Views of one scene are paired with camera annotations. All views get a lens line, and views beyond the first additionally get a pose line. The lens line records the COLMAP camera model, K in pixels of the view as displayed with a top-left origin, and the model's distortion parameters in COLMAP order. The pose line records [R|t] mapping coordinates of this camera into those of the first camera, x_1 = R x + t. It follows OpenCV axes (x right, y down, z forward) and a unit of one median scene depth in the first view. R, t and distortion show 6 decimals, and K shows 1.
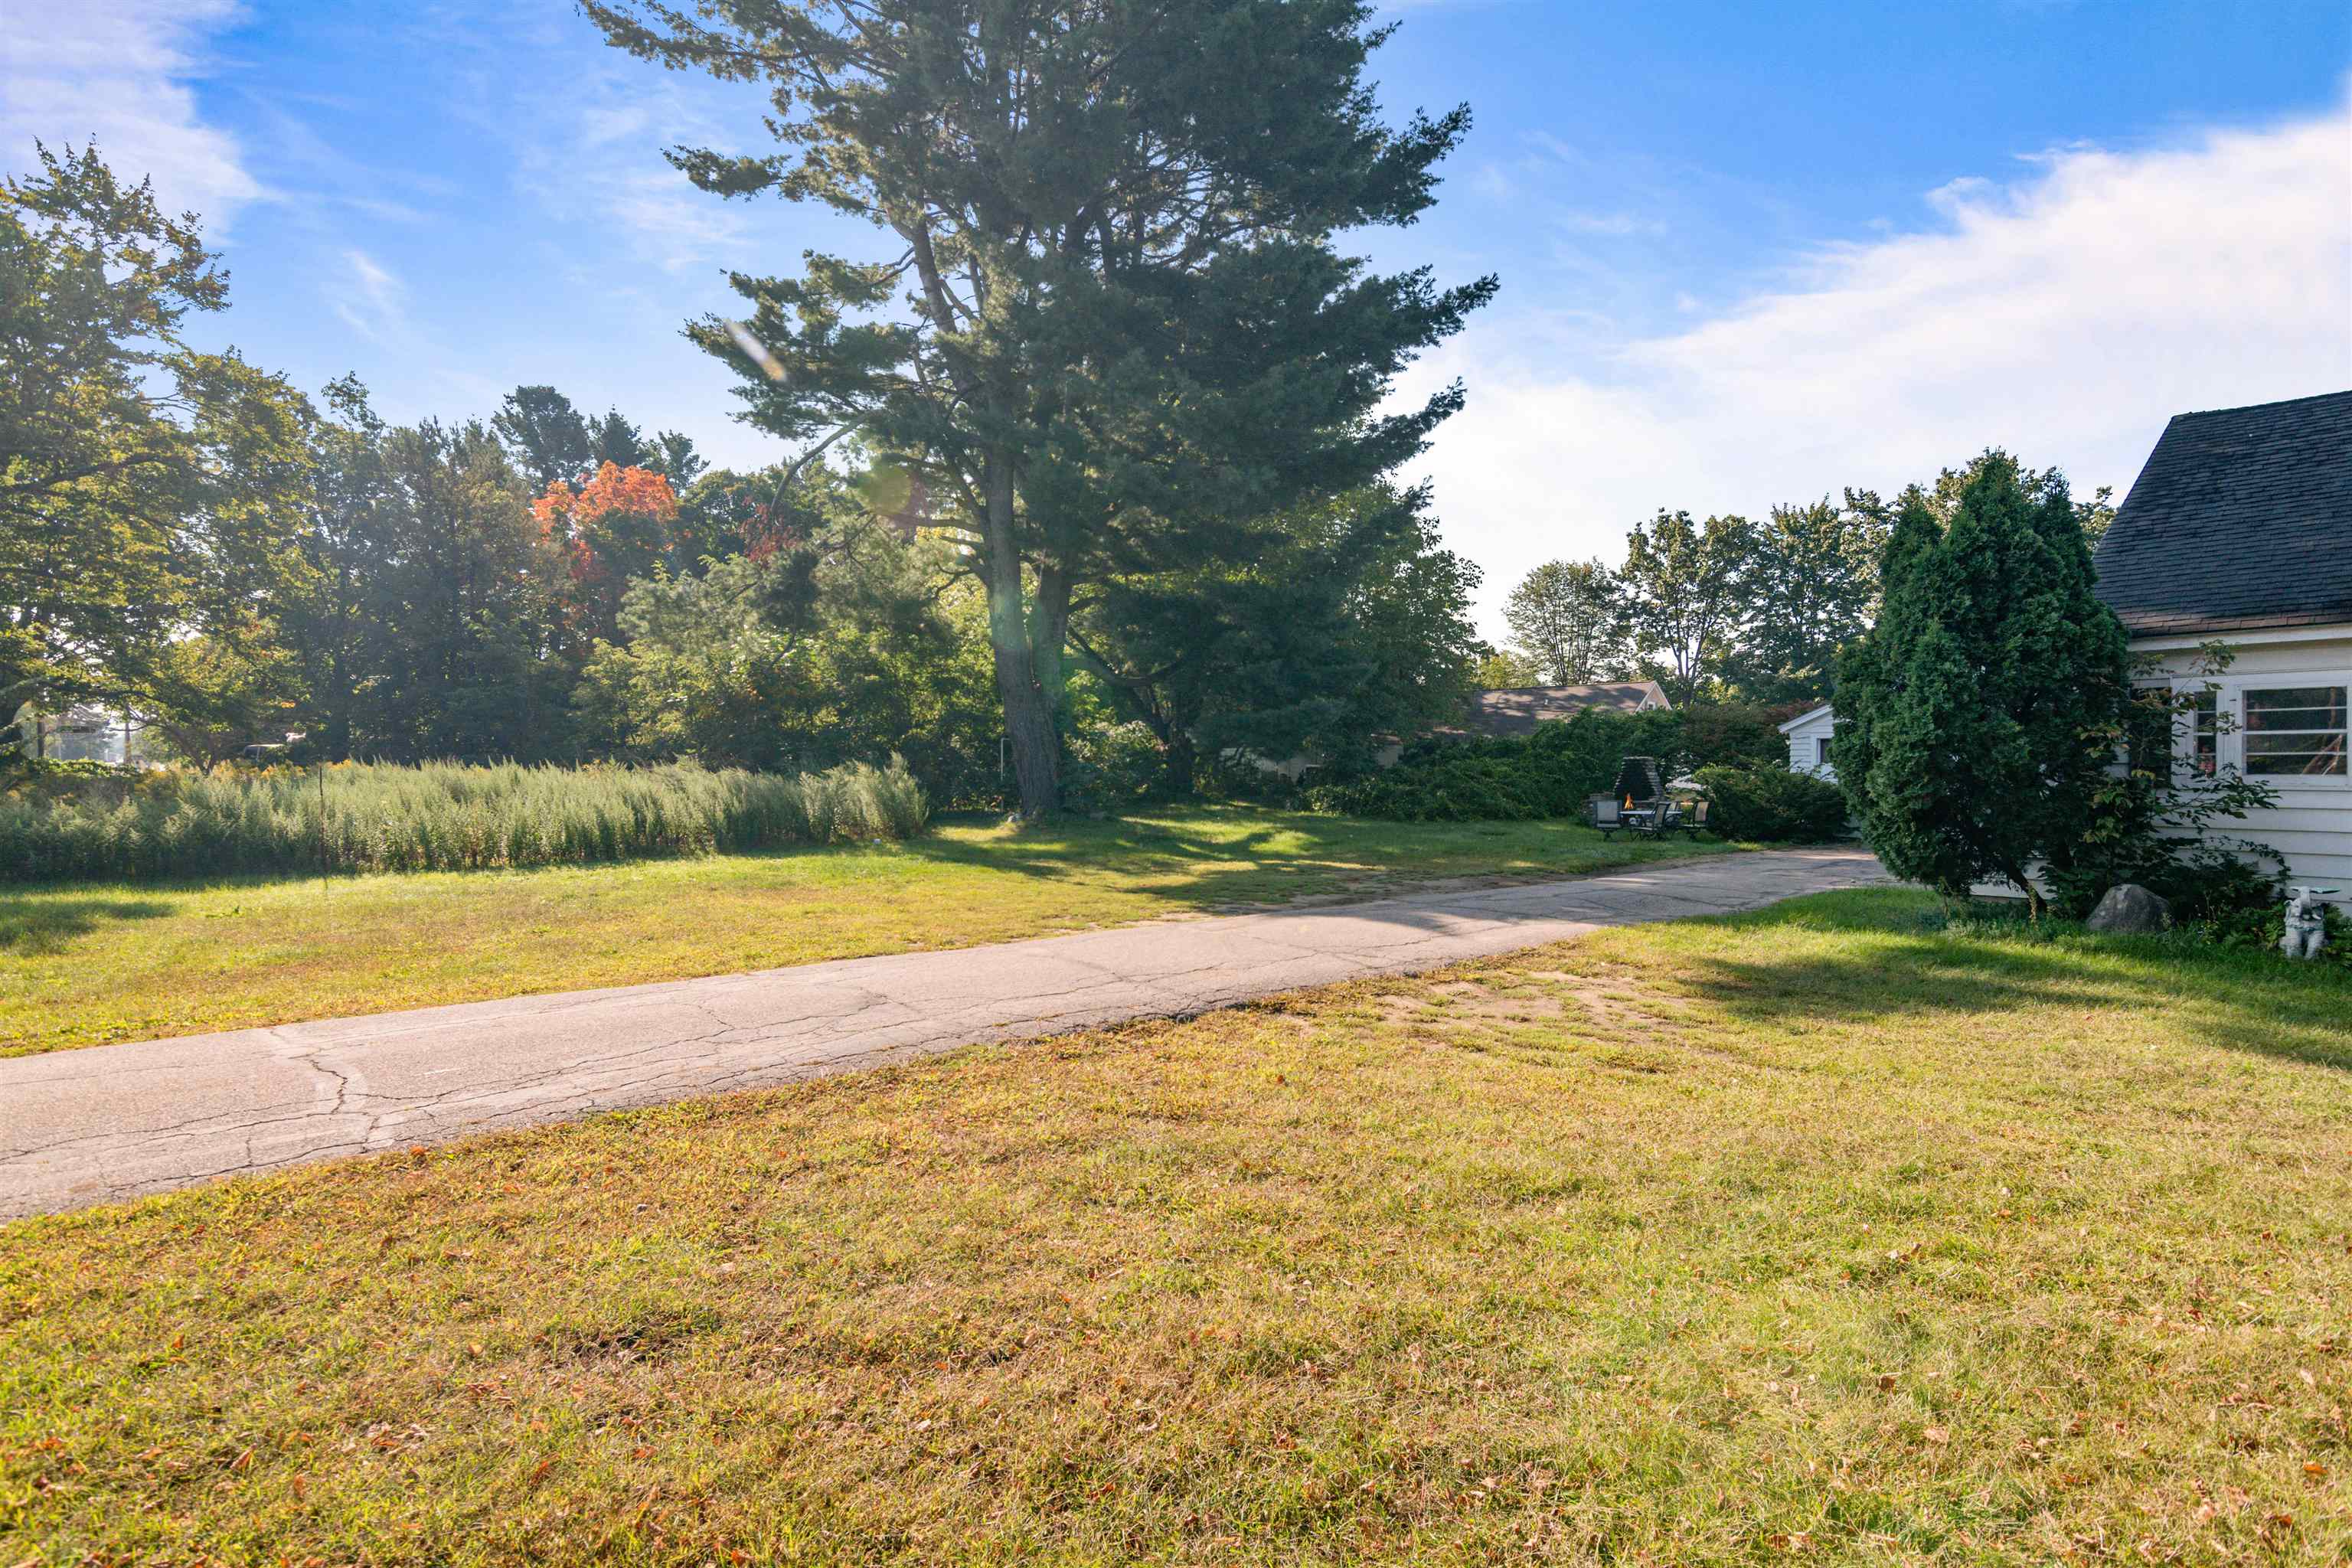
lens RADIAL K [[1136.9, 0, 1165.7], [0, 1136.9, 780.8], [0, 0, 1]] dist [-0.003692, 0.003478]
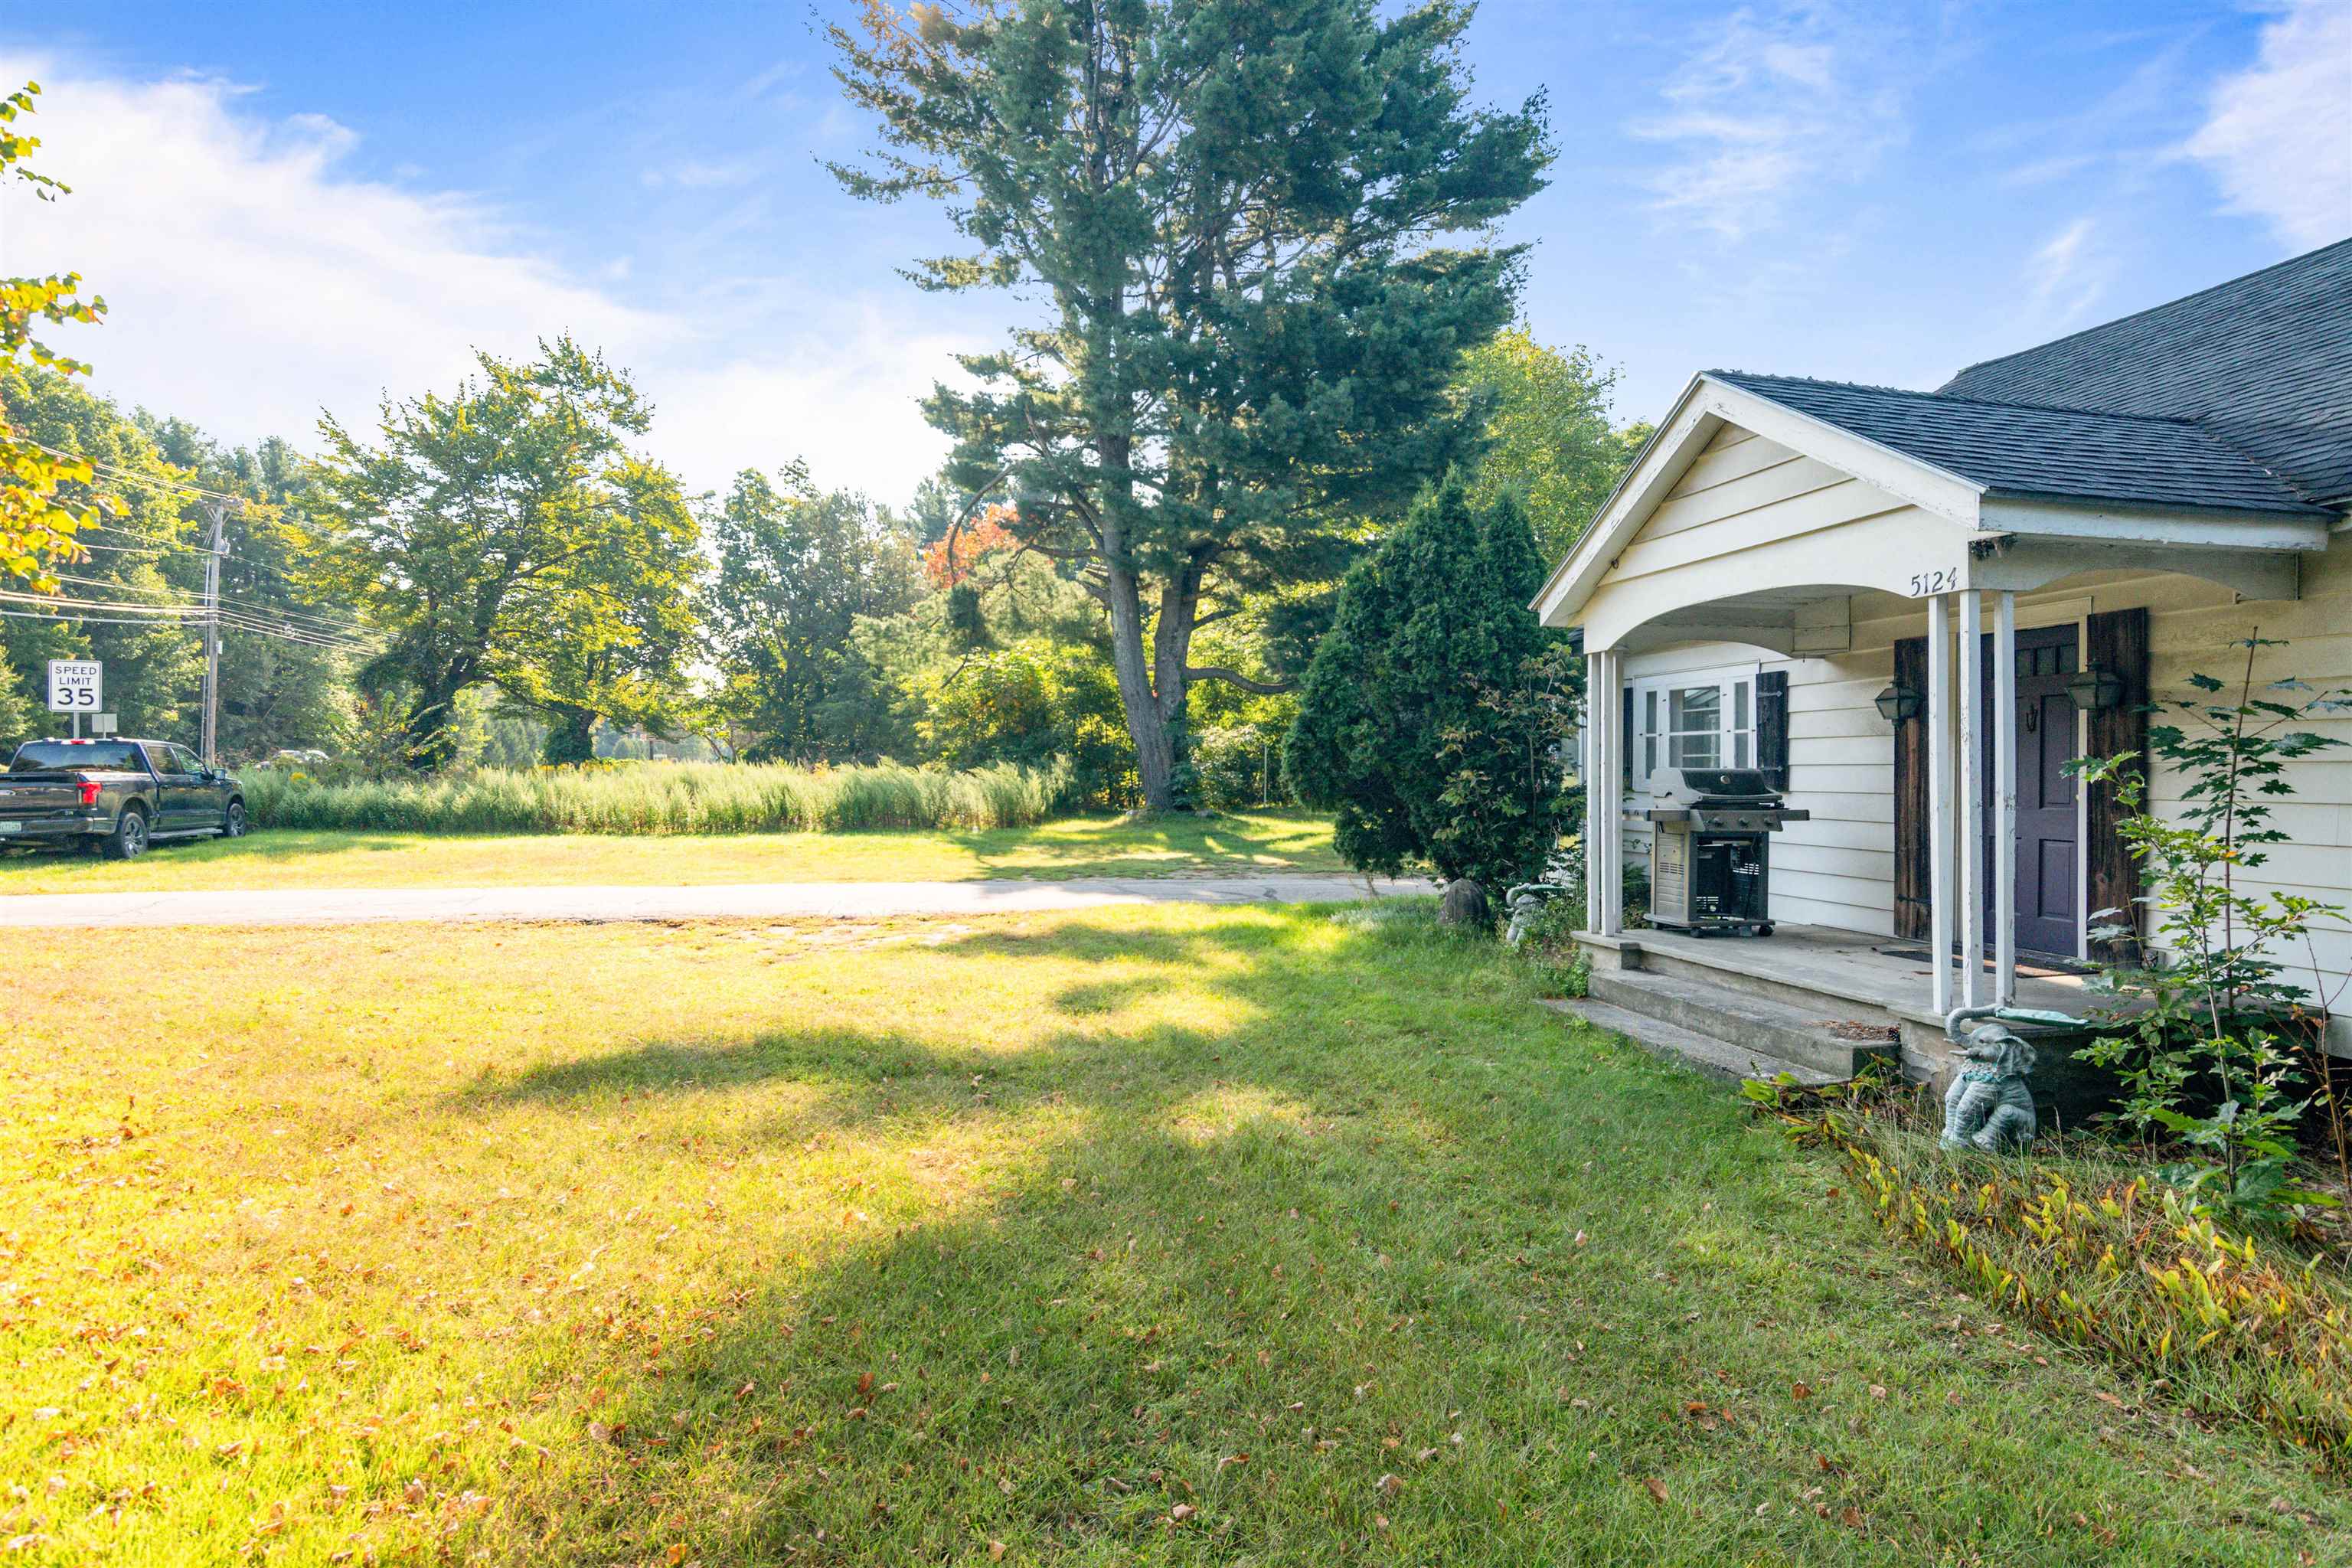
lens RADIAL K [[1174.3, 0, 1171.6], [0, 1174.3, 779.9], [0, 0, 1]] dist [-0.011755, -0.000521]
pose [[0.910915, 0.010716, -0.412456, 0.348299], [-0.013061, 0.999911, -0.002867, 0.001872], [0.412388, 0.007999, 0.910973, -0.031127]]
